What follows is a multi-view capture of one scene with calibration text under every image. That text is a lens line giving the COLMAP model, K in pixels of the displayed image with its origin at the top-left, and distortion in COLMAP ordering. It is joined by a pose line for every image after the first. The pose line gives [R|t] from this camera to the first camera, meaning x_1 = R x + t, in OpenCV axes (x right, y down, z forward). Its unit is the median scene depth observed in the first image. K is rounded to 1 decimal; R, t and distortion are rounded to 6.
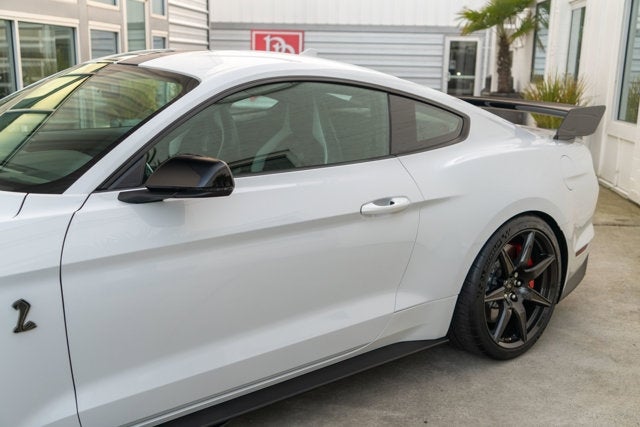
lens RADIAL K [[709.8, 0, 320.0], [0, 709.8, 213.5], [0, 0, 1]] dist [0.012860, 0.027826]
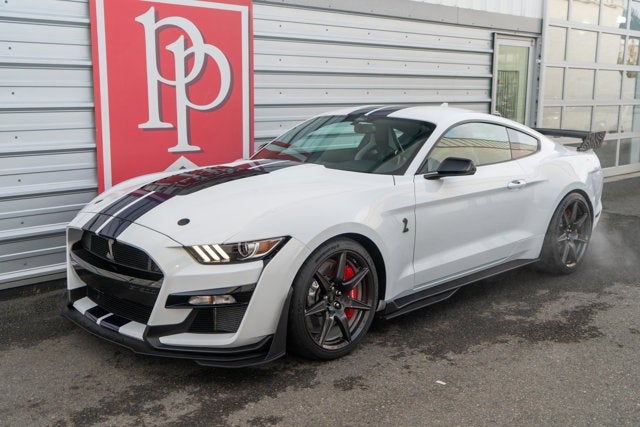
lens RADIAL K [[709.8, 0, 320.0], [0, 709.8, 213.5], [0, 0, 1]] dist [0.012860, 0.027826]
pose [[0.995922, -0.034153, 0.083507, -0.497149], [0.037865, 0.998345, -0.043282, 0.108736], [-0.081890, 0.046268, 0.995567, -0.734523]]
